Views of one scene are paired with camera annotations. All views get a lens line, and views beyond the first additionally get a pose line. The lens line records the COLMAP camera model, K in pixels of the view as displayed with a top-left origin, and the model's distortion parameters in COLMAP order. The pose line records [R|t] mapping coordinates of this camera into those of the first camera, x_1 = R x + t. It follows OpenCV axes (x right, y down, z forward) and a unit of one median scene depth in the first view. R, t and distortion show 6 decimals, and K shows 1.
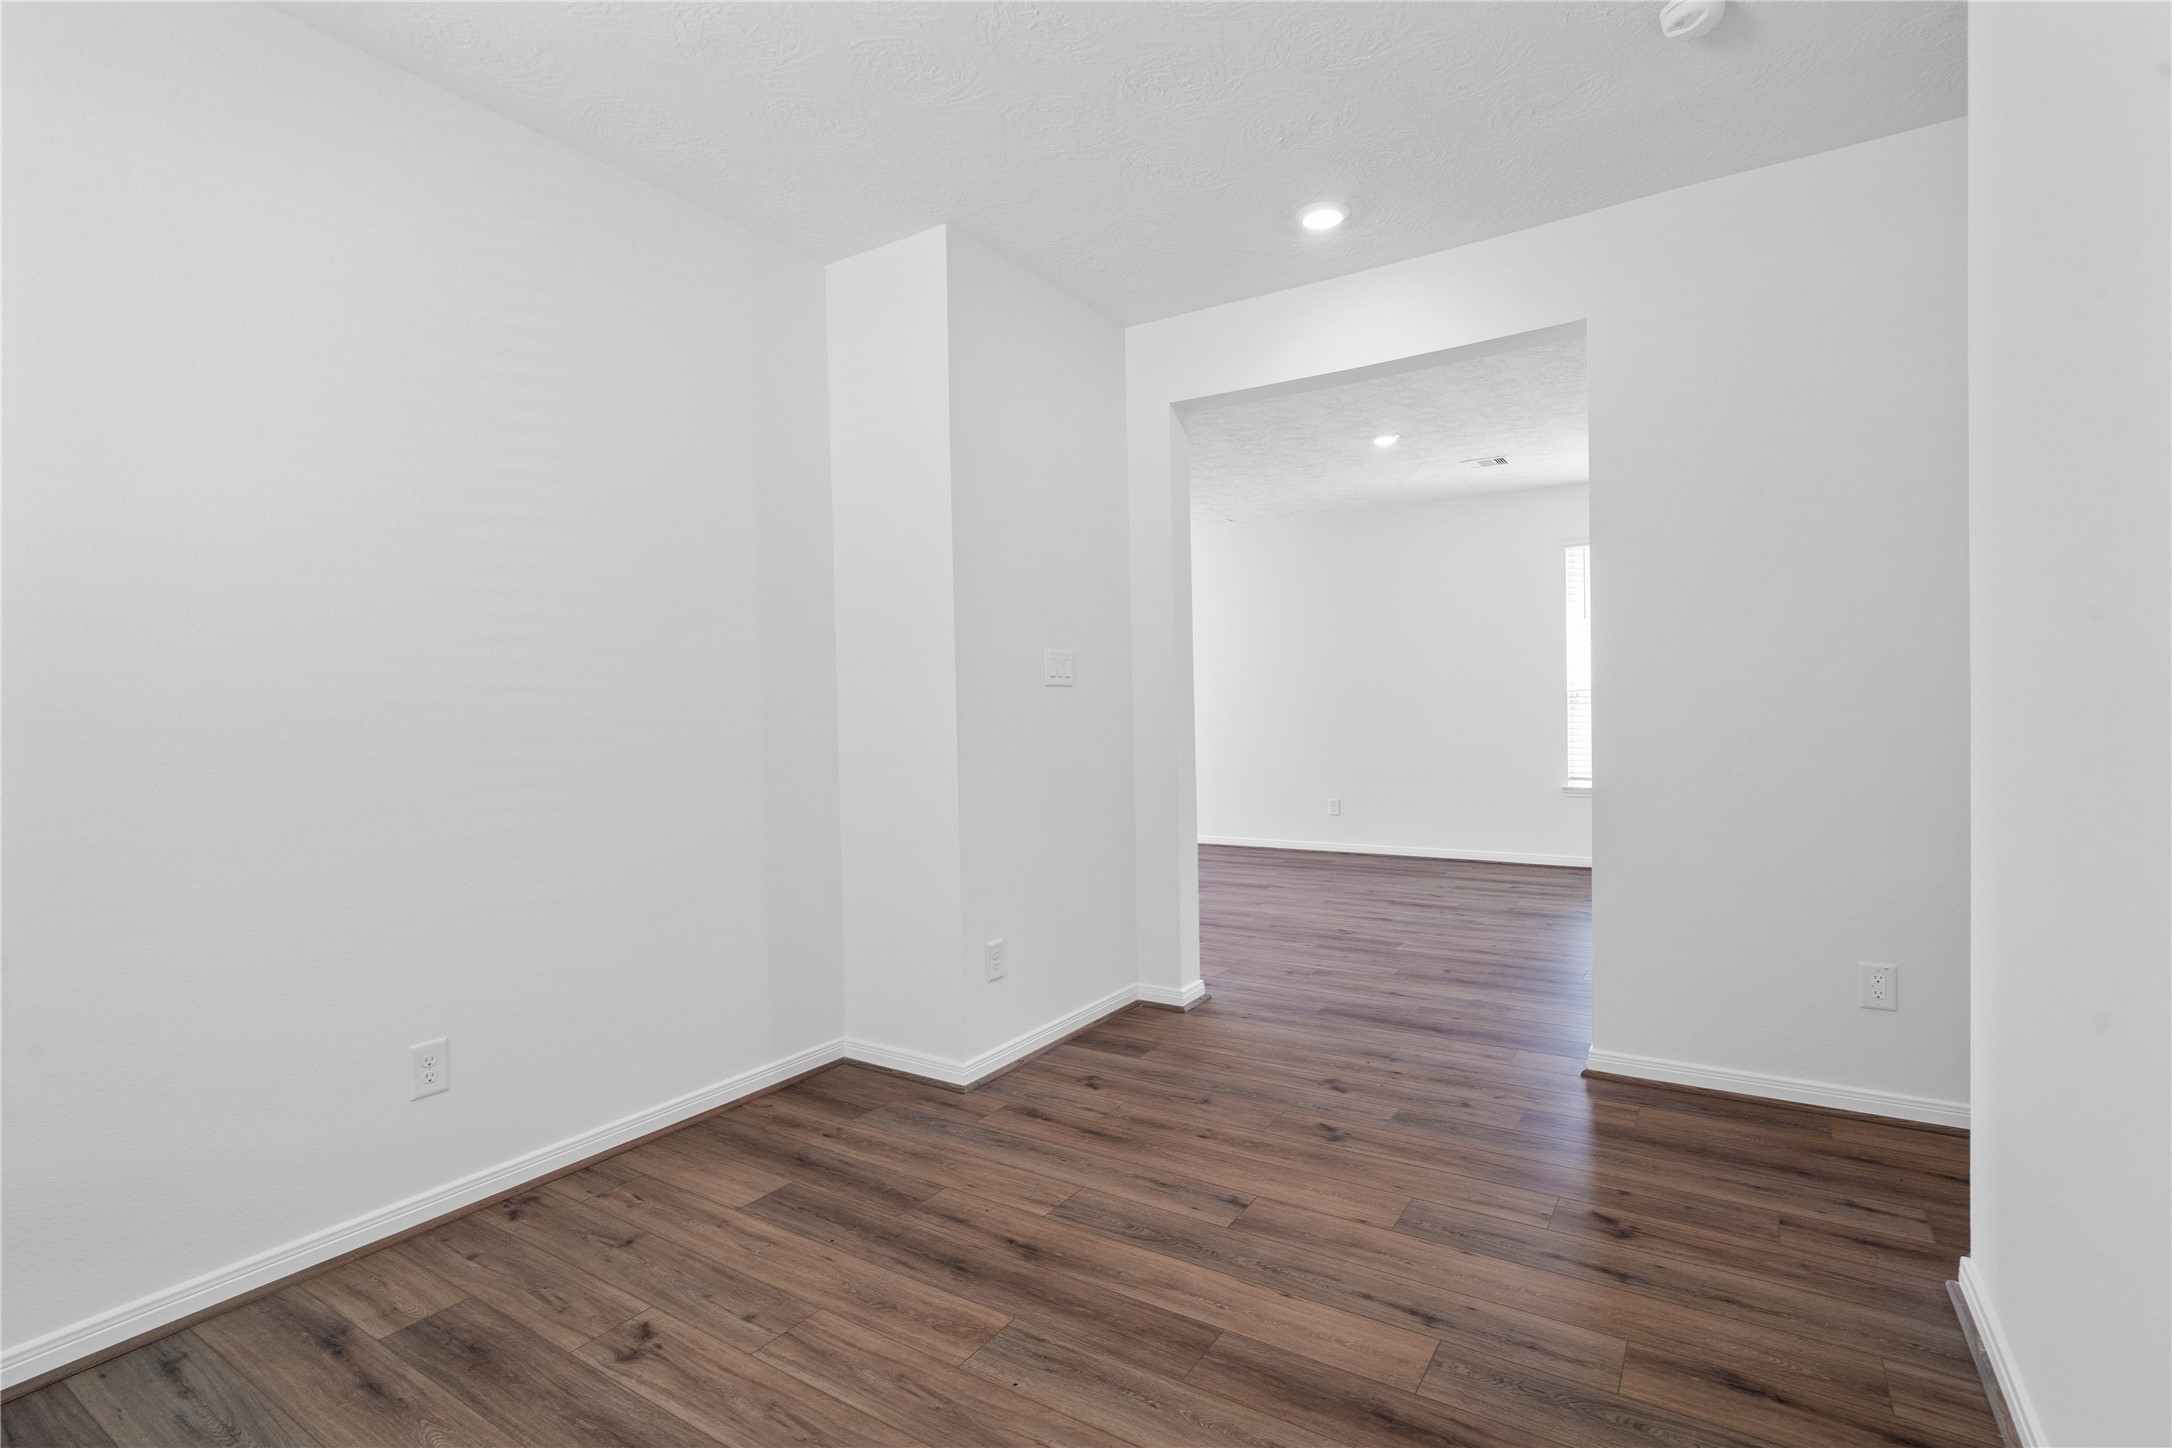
lens RADIAL K [[1022.3, 0, 1086.0], [0, 1022.3, 718.0], [0, 0, 1]] dist [-0.016933, 0.008744]
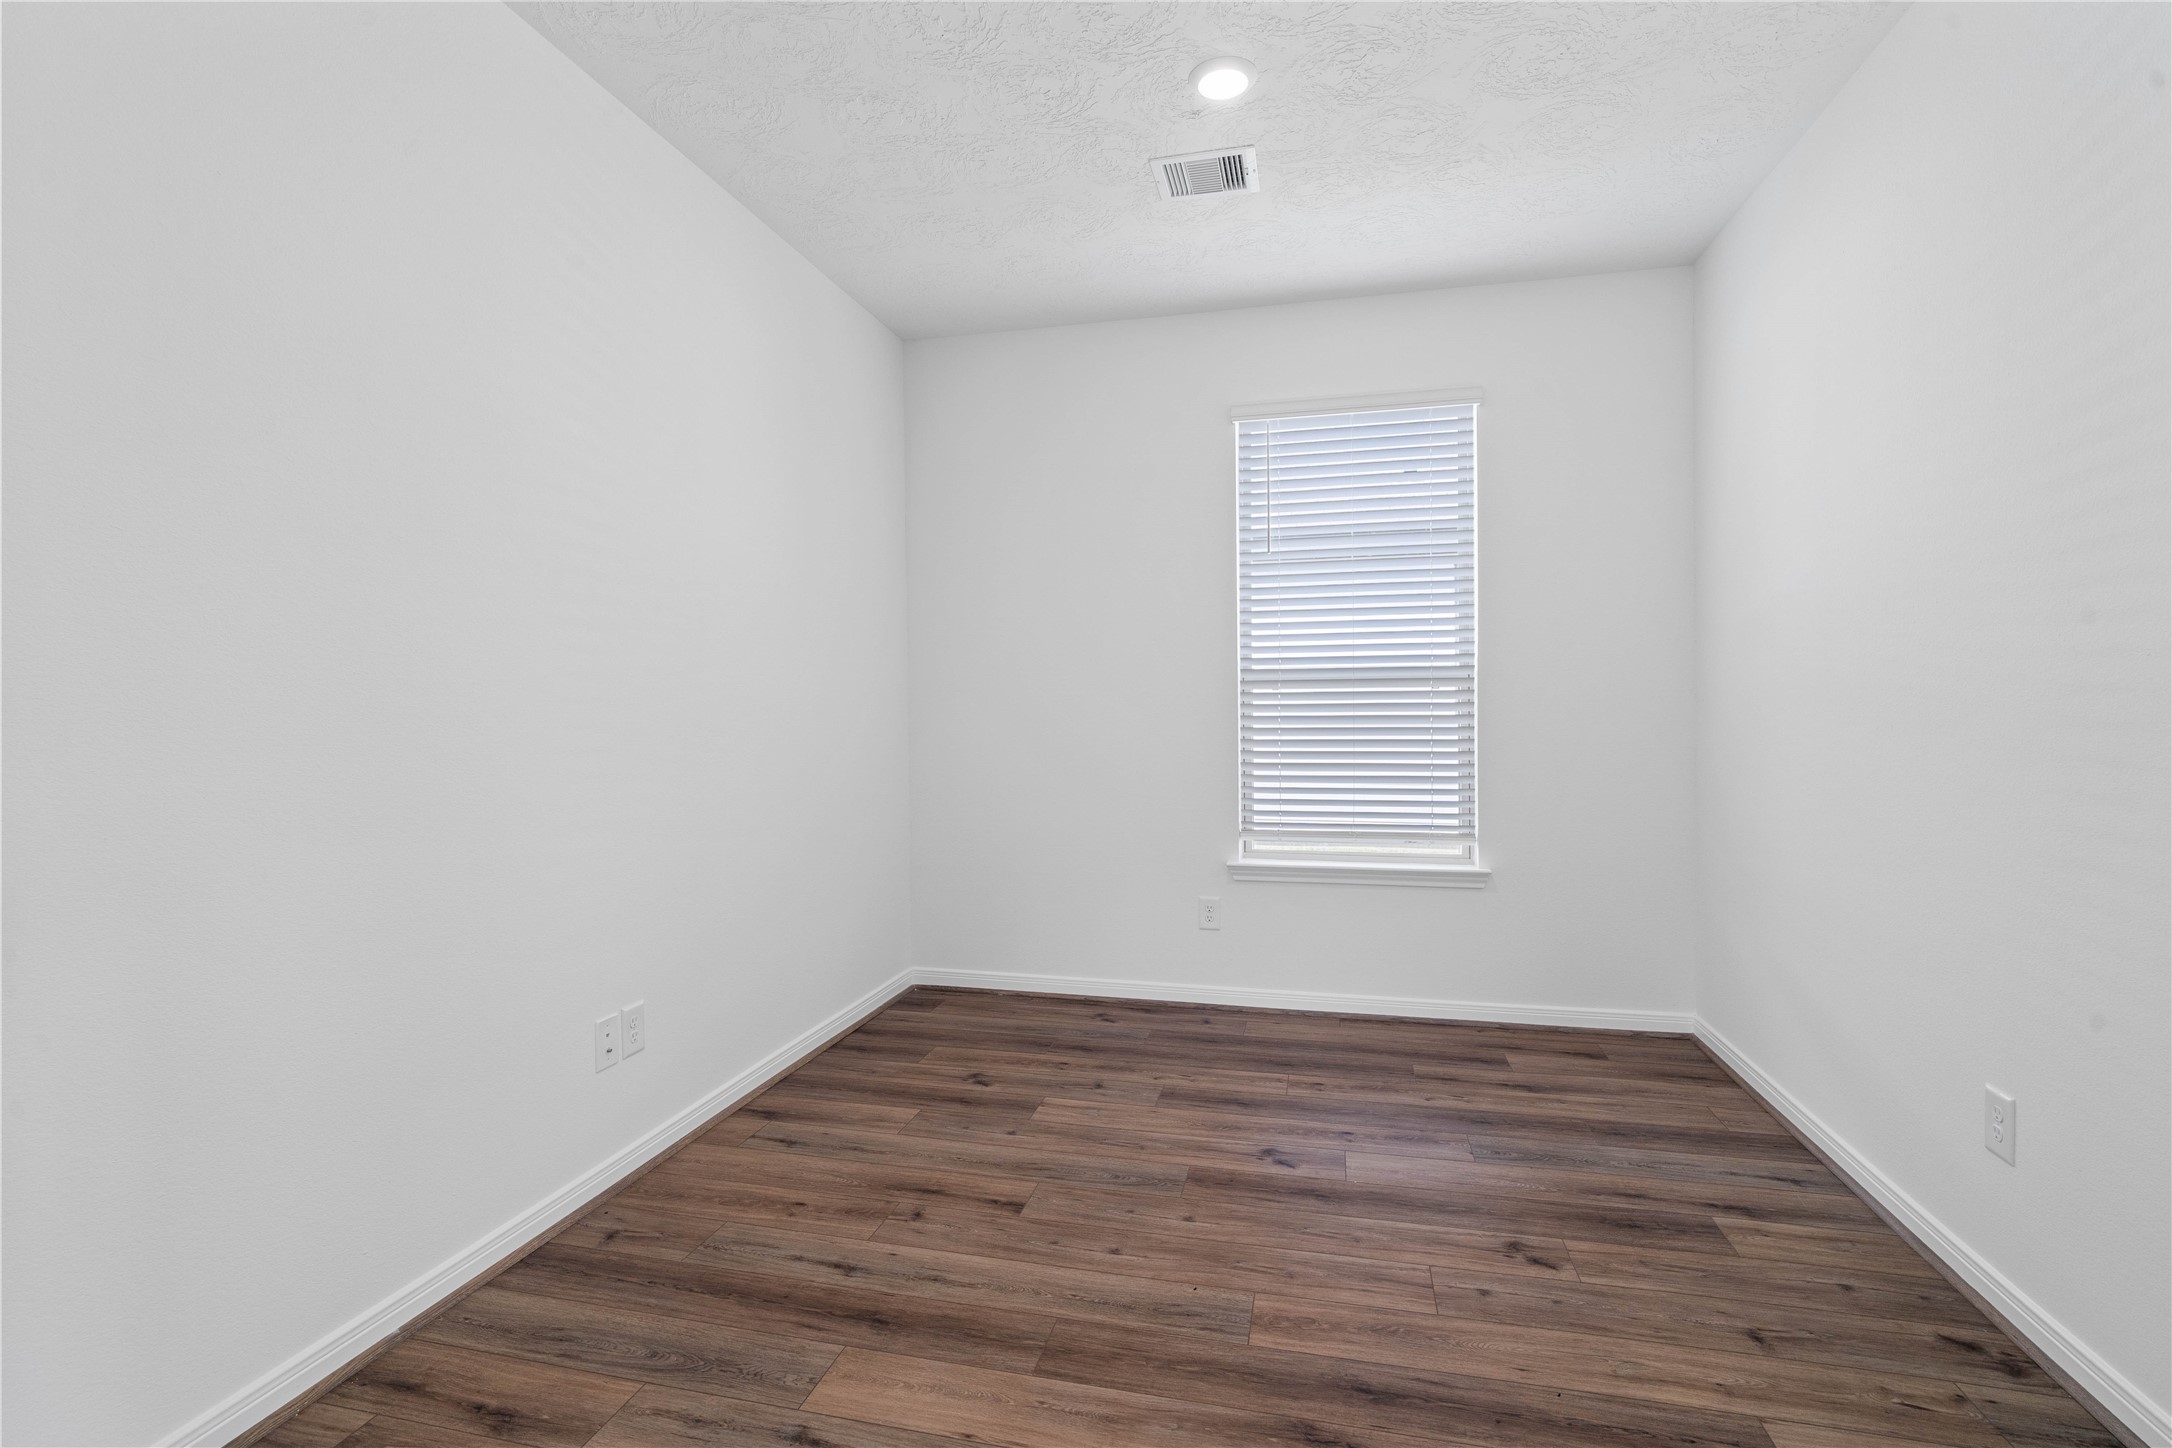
lens RADIAL K [[997.4, 0, 1080.6], [0, 997.4, 737.4], [0, 0, 1]] dist [-0.000583, -0.000006]
pose [[-0.943901, 0.035560, -0.328309, 0.372443], [0.021479, 0.998691, 0.046419, -0.022156], [0.329530, 0.036763, -0.943429, 1.853465]]
